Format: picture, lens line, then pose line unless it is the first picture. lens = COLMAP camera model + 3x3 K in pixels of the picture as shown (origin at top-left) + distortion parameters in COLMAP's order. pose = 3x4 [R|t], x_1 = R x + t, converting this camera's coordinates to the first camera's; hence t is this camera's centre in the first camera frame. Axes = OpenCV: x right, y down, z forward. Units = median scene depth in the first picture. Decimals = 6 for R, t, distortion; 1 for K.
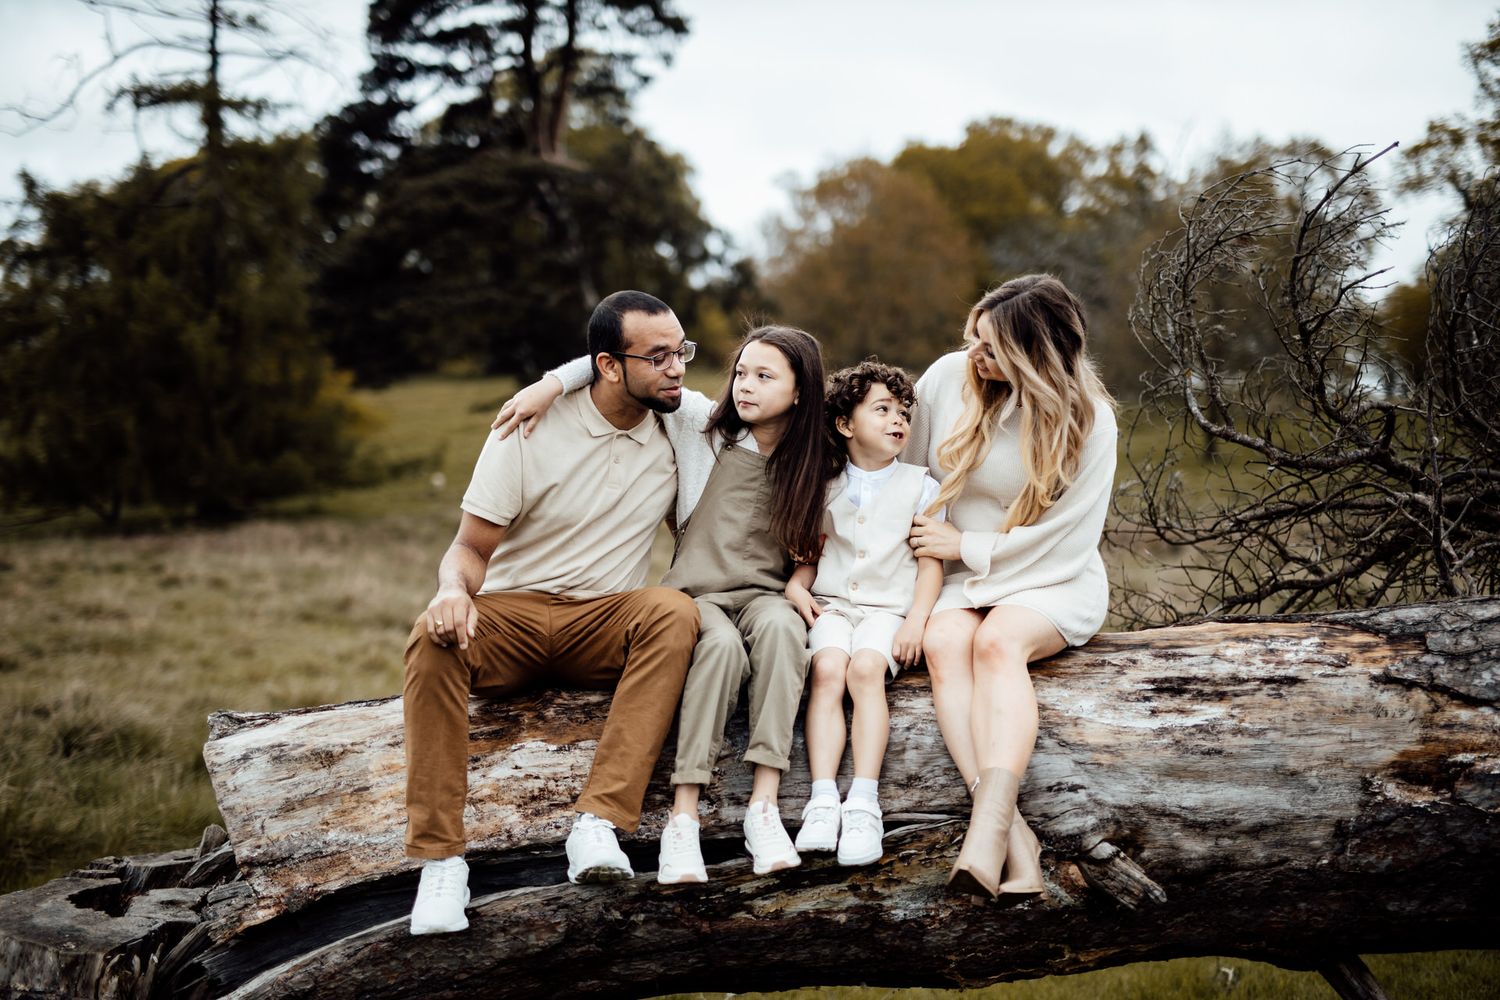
lens RADIAL K [[2154.6, 0, 750.0], [0, 2154.6, 500.0], [0, 0, 1]] dist [-0.002599, 0.040902]
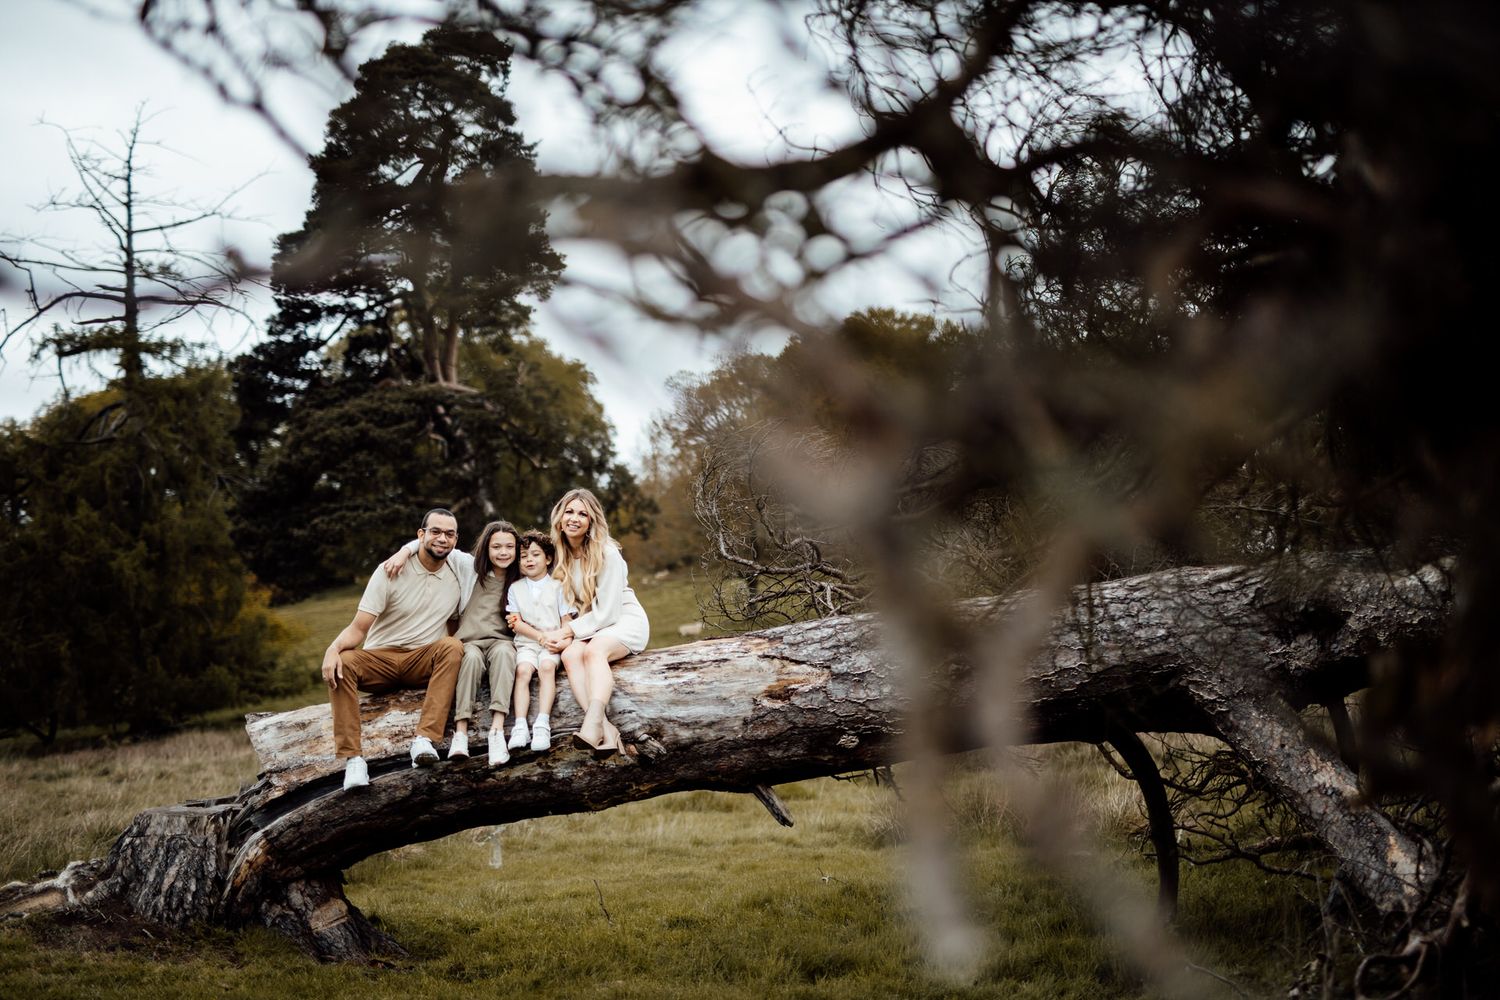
lens RADIAL K [[2093.5, 0, 745.7], [0, 2093.5, 473.7], [0, 0, 1]] dist [0.006242, 0.060121]
pose [[0.997224, -0.059837, 0.044325, 0.183785], [0.064062, 0.992823, -0.100988, 0.111688], [-0.037964, 0.103548, 0.993900, -1.220976]]
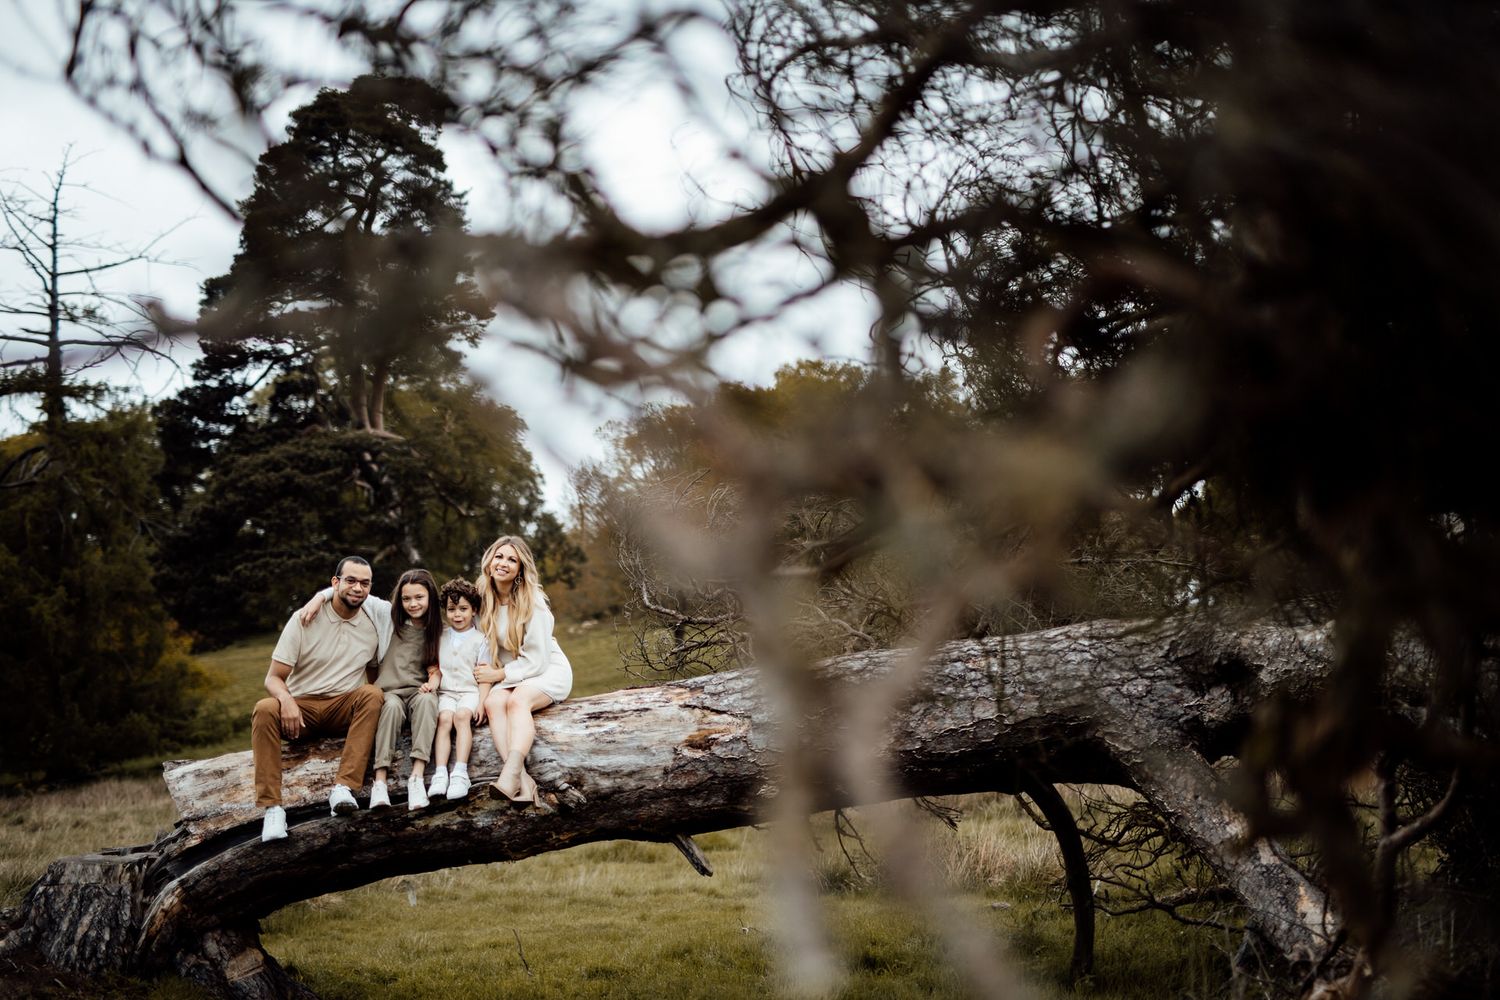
lens RADIAL K [[2093.5, 0, 745.7], [0, 2093.5, 473.7], [0, 0, 1]] dist [0.006242, 0.060121]
pose [[0.995582, -0.049656, 0.079693, 0.188738], [0.059218, 0.990701, -0.122495, 0.112881], [-0.072869, 0.126673, 0.989264, -1.236595]]
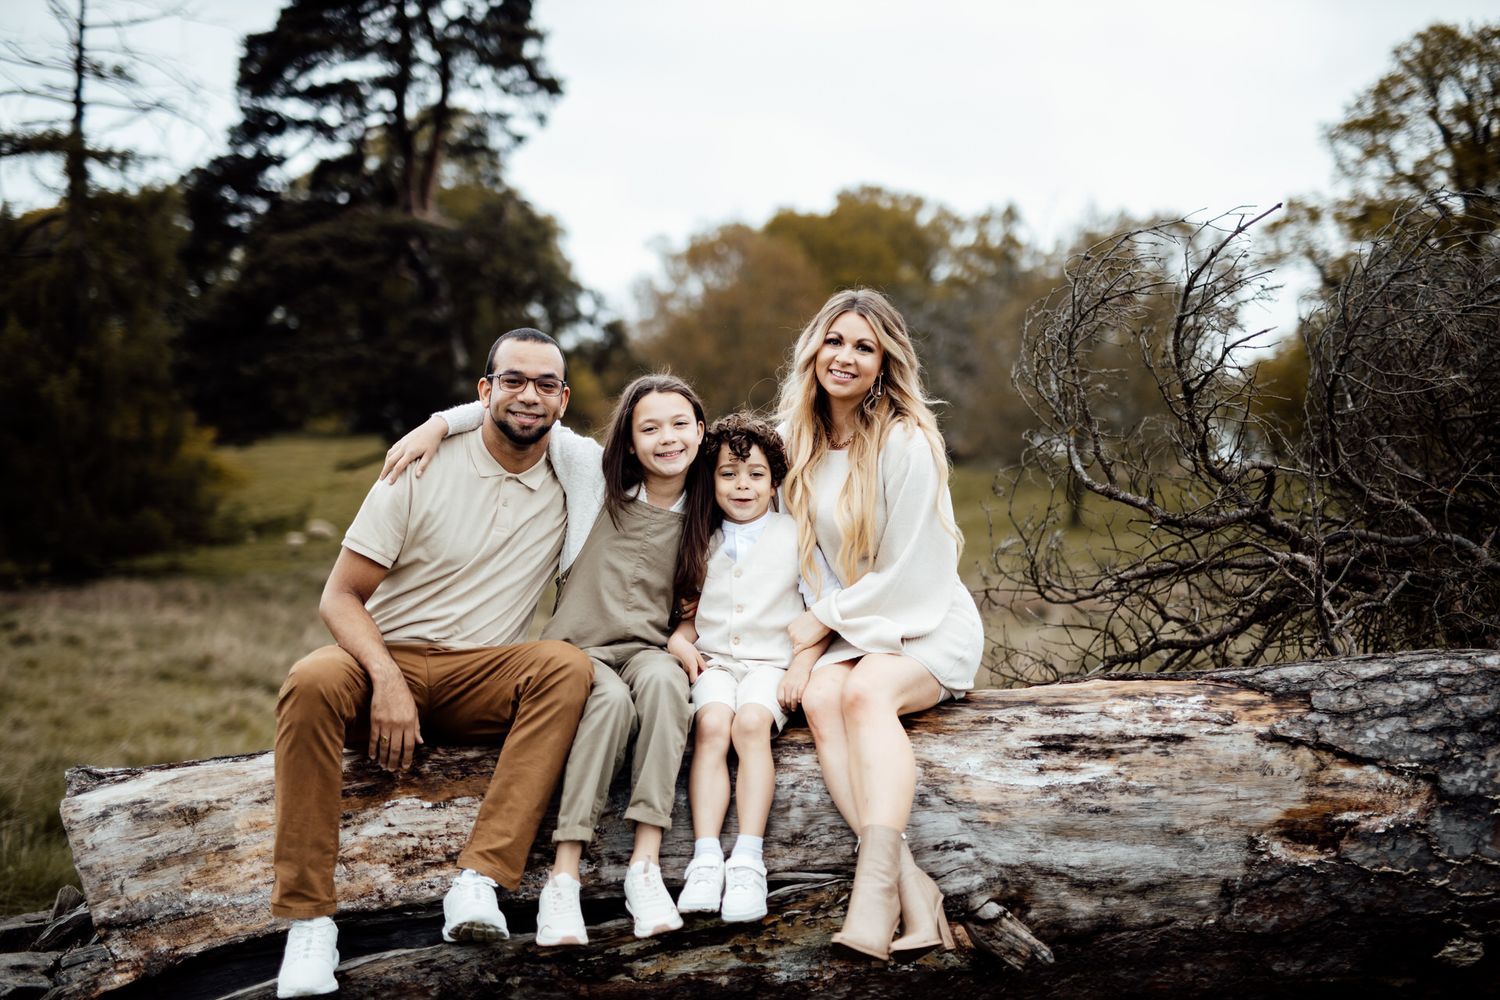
lens RADIAL K [[2154.7, 0, 763.1], [0, 2154.7, 493.5], [0, 0, 1]] dist [0.002796, 0.008711]
pose [[0.997685, 0.011863, 0.066956, -0.007519], [-0.009702, 0.999424, -0.032512, 0.005004], [-0.067303, 0.031788, 0.997226, 0.017664]]
